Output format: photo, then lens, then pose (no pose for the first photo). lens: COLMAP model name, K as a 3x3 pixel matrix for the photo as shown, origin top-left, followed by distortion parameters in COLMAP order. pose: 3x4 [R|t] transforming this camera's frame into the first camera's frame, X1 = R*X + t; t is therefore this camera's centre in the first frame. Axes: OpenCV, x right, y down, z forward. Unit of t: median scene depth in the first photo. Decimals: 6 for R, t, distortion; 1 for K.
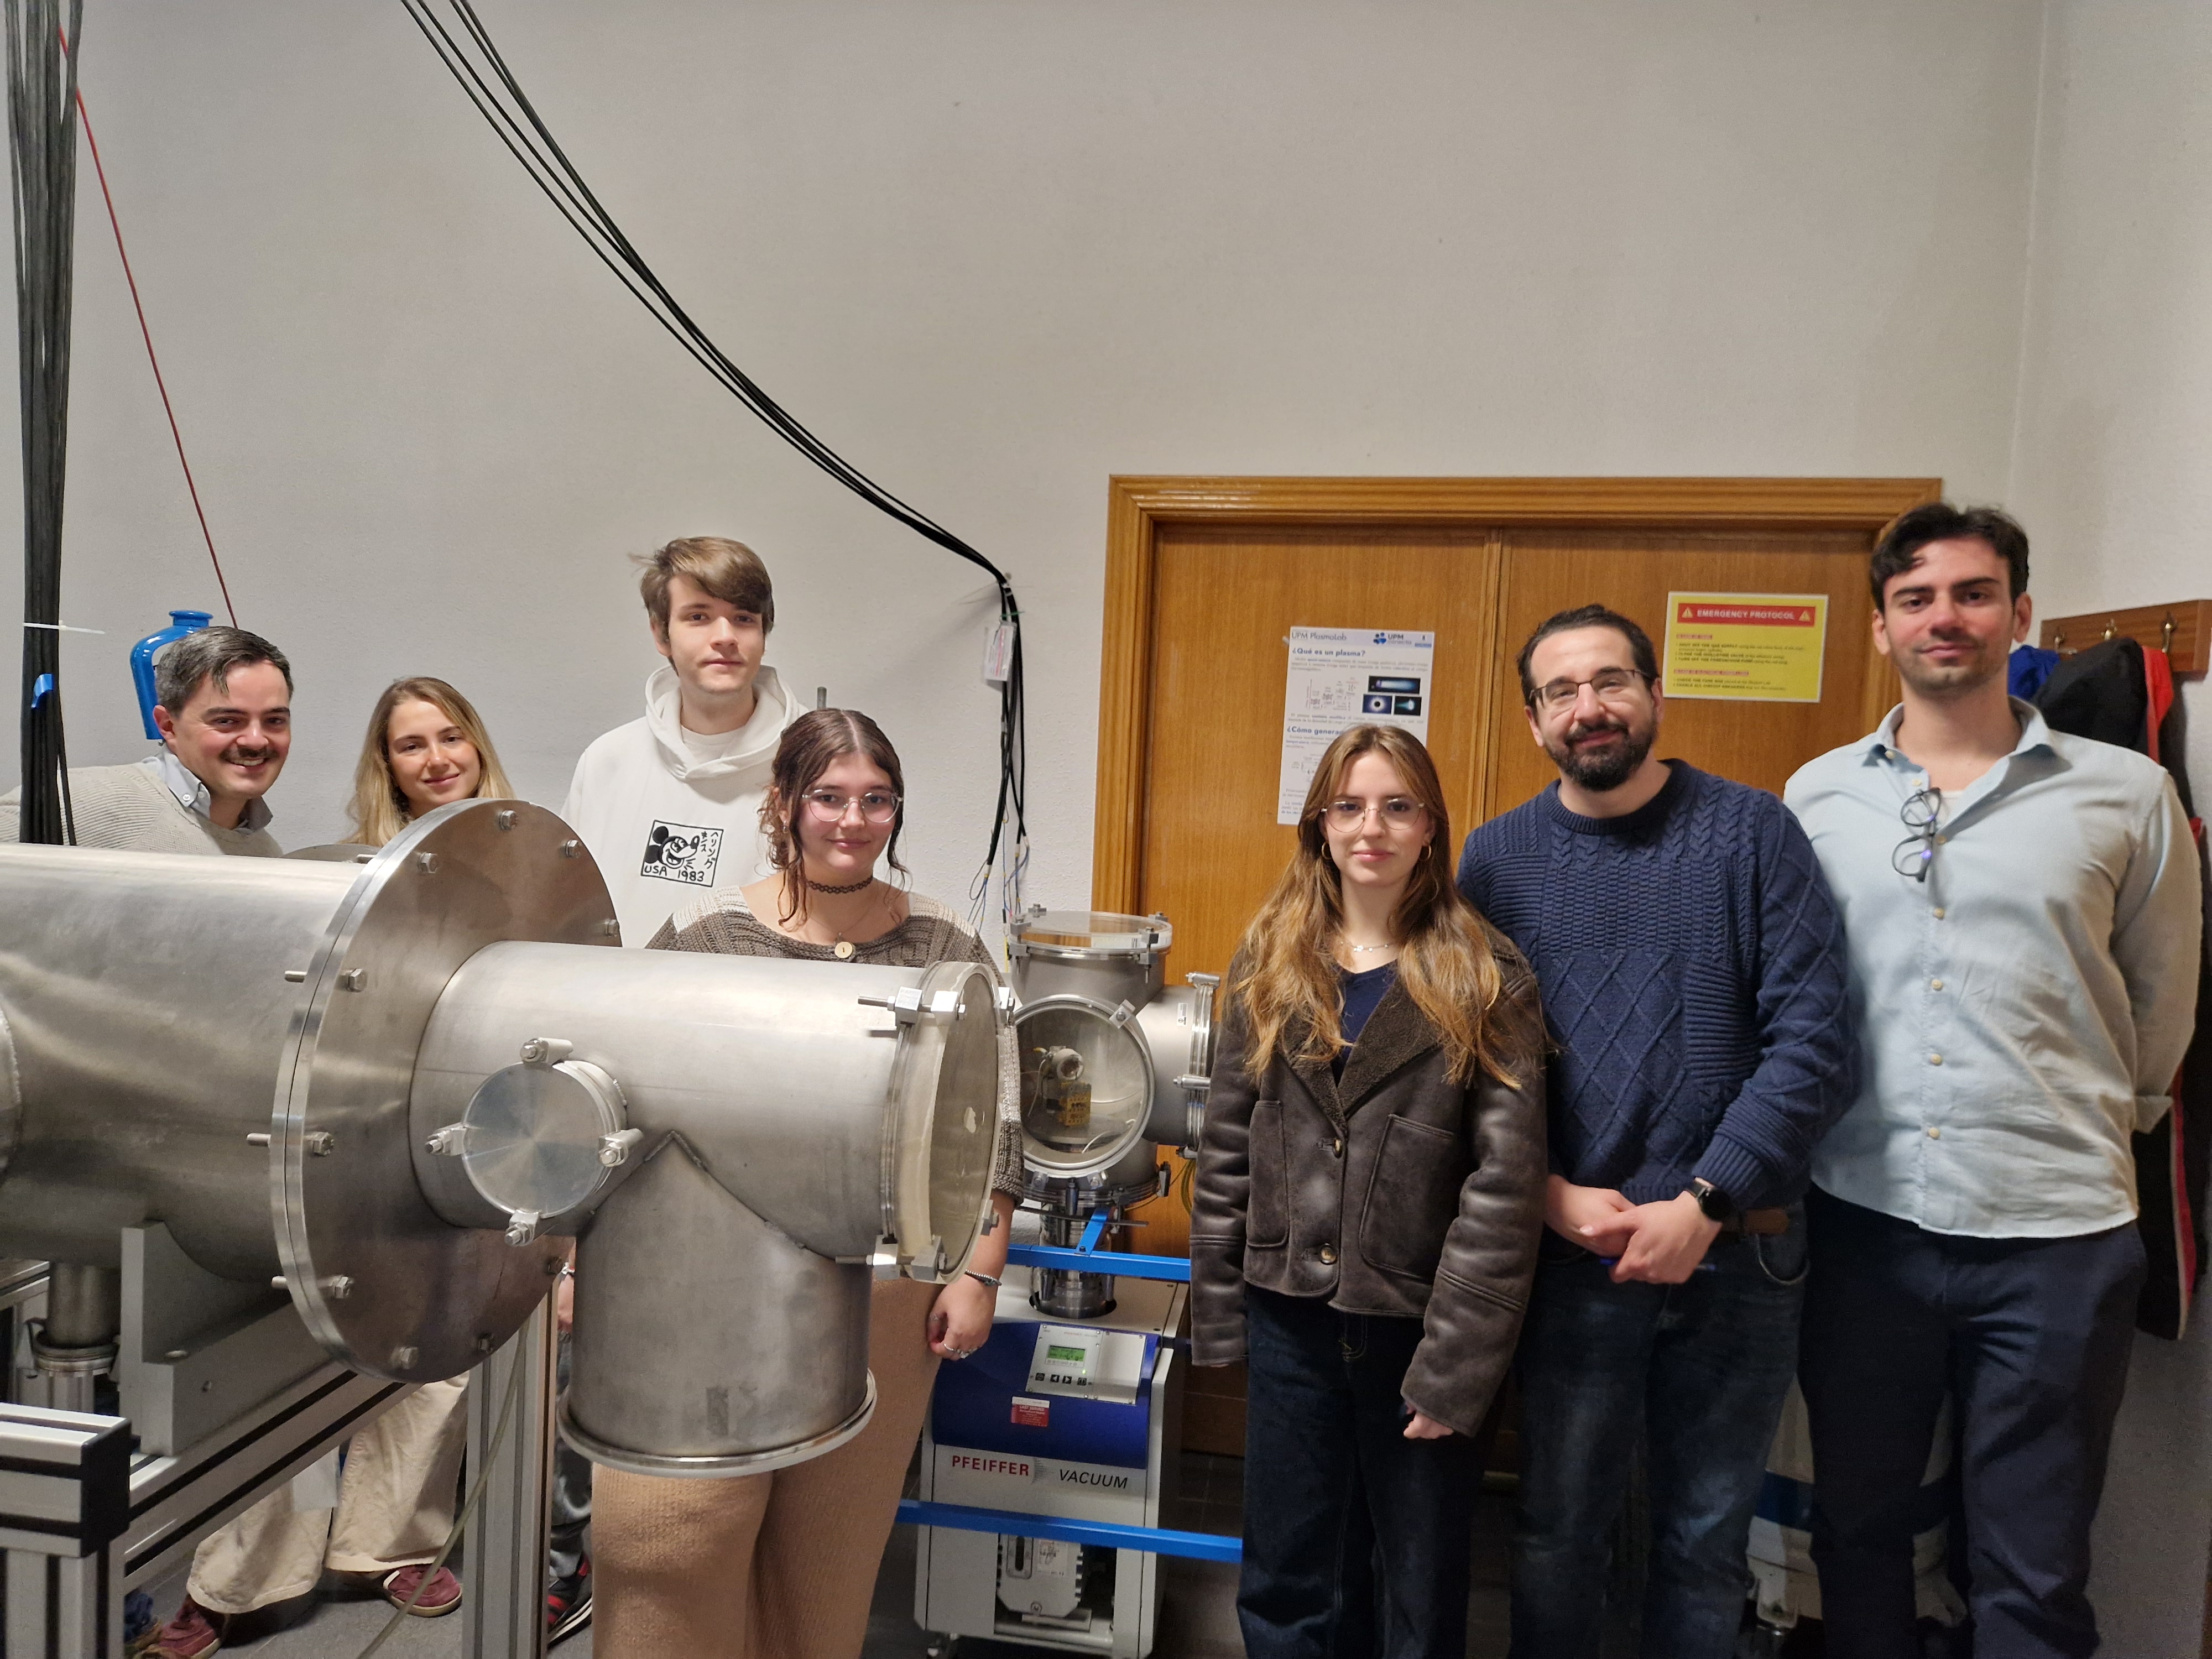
lens RADIAL K [[1468.7, 0, 1094.2], [0, 1468.7, 833.4], [0, 0, 1]] dist [0.101361, -0.110693]
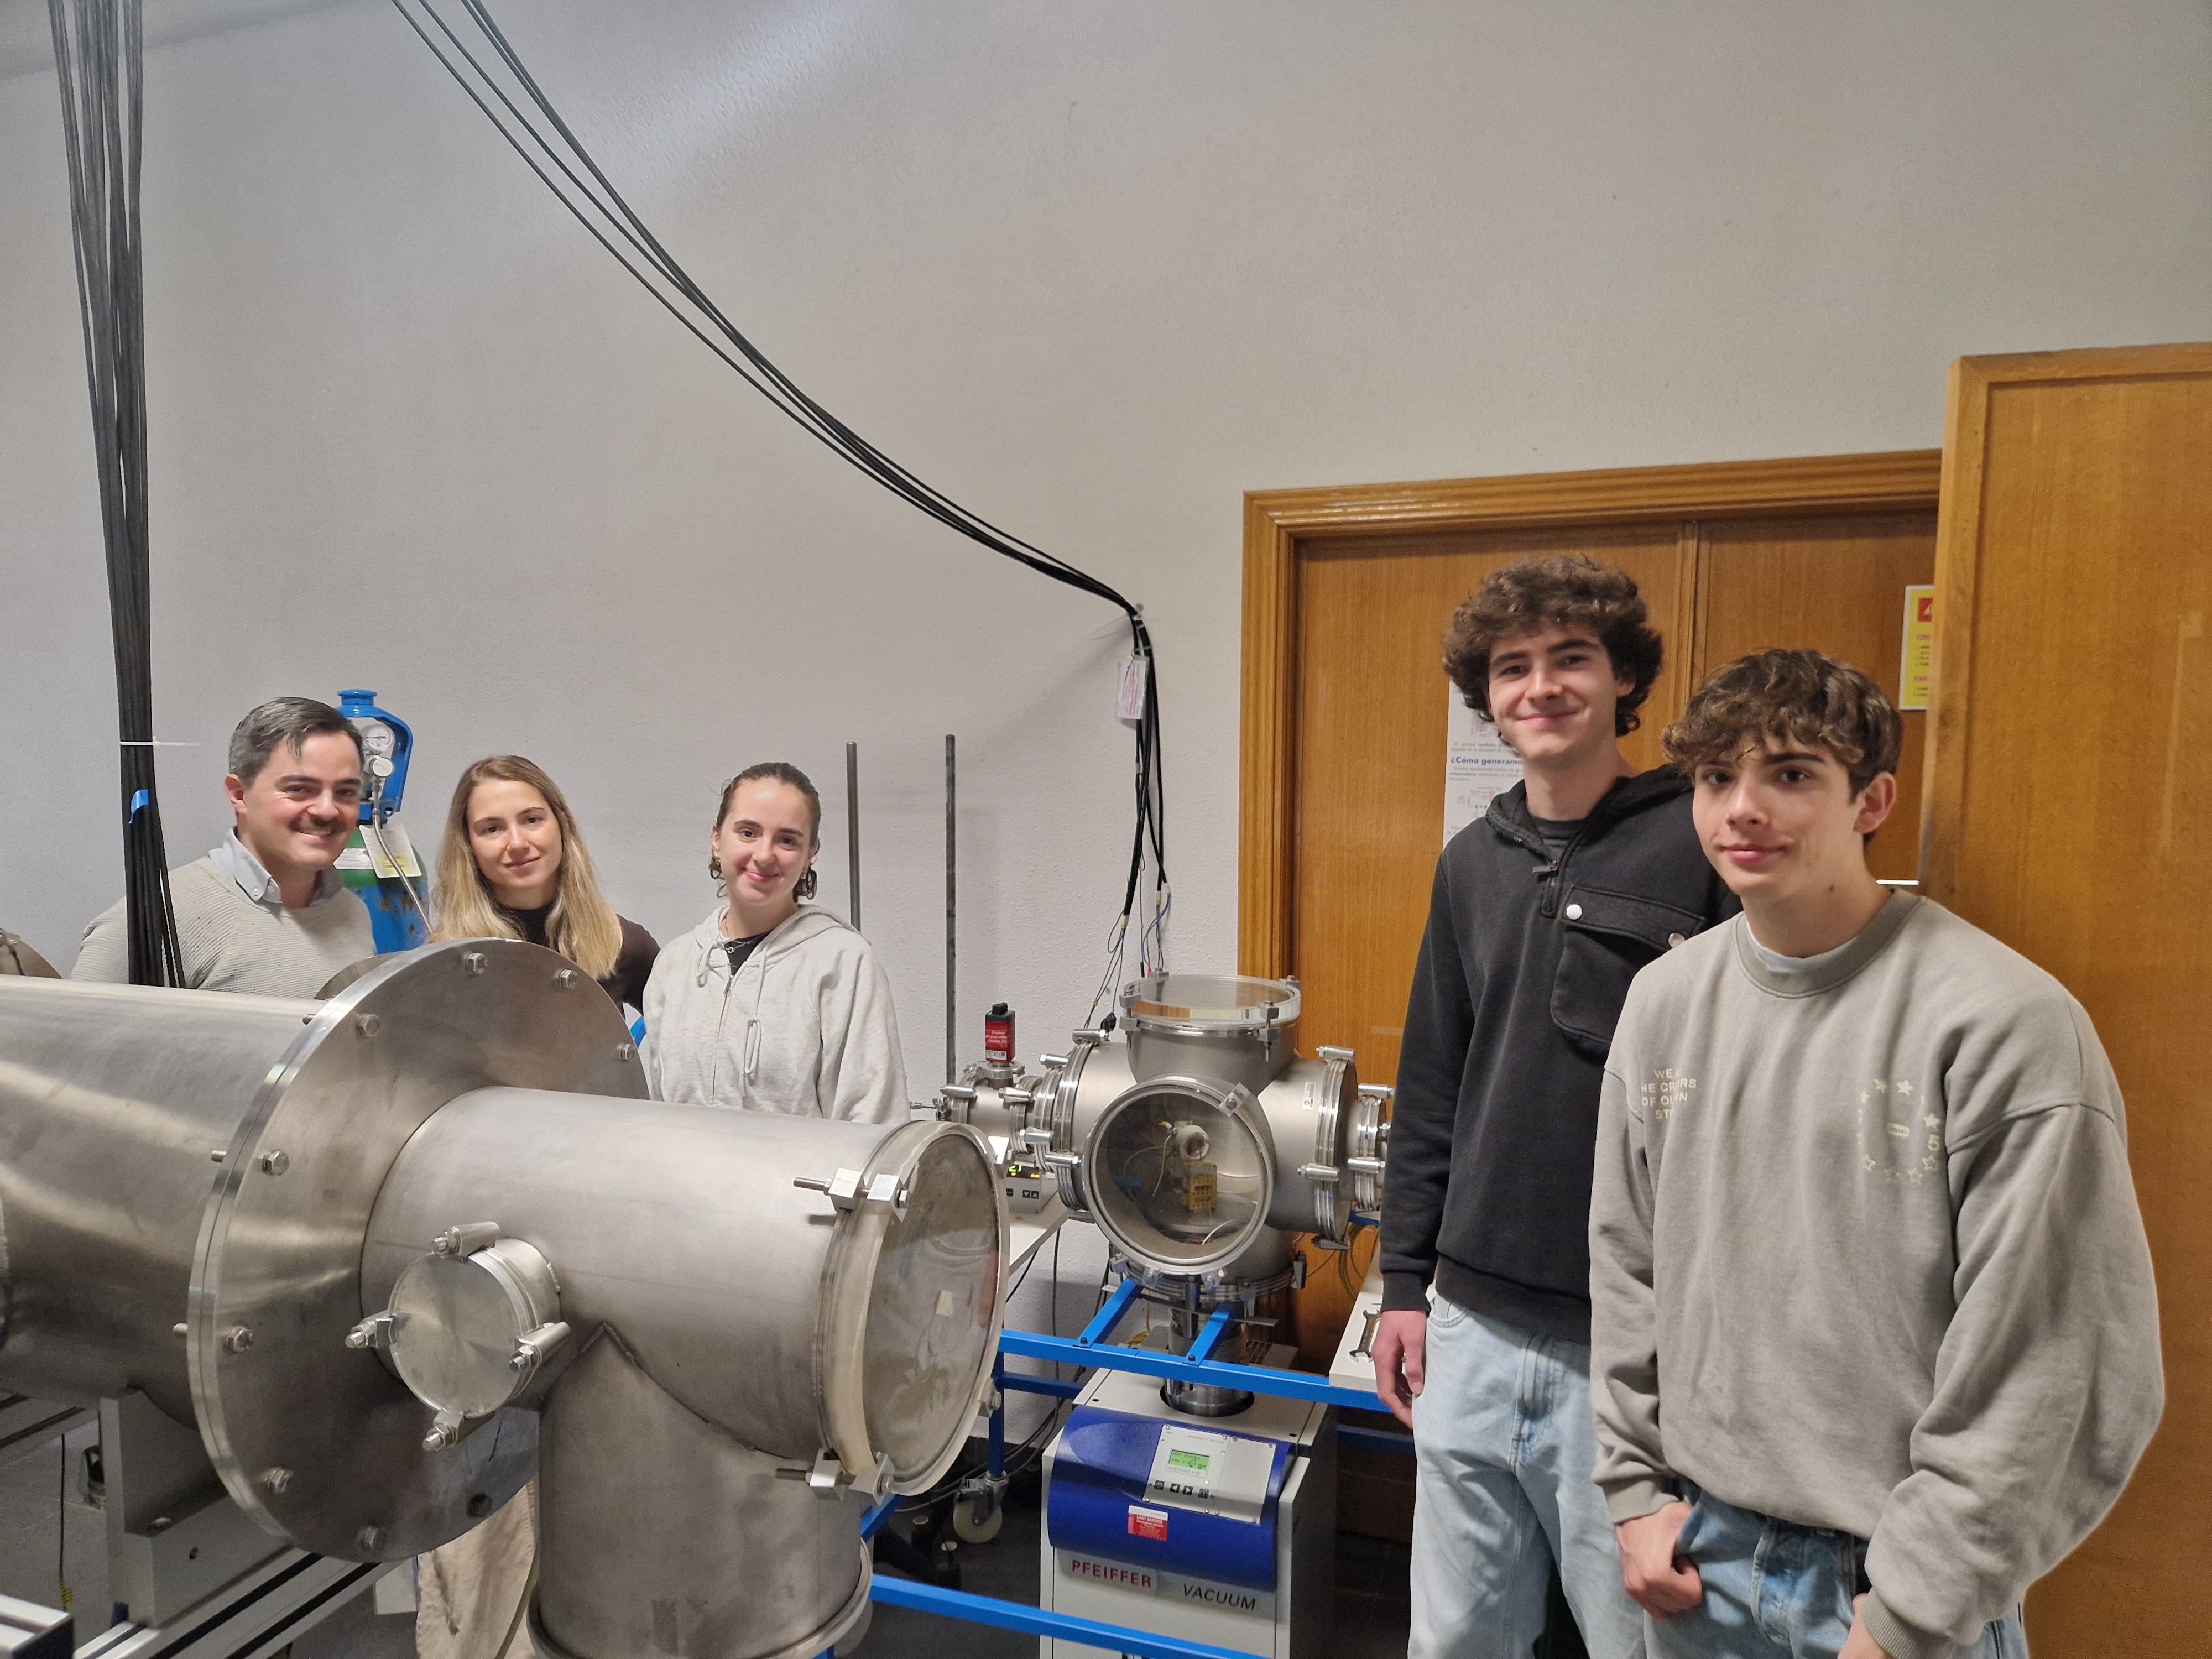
lens RADIAL K [[1461.2, 0, 1073.7], [0, 1461.2, 859.2], [0, 0, 1]] dist [0.092101, -0.091152]
pose [[0.981328, -0.022471, -0.191023, 0.093332], [0.028656, 0.999149, 0.029677, -0.053607], [0.190193, -0.034596, 0.981137, 0.087399]]
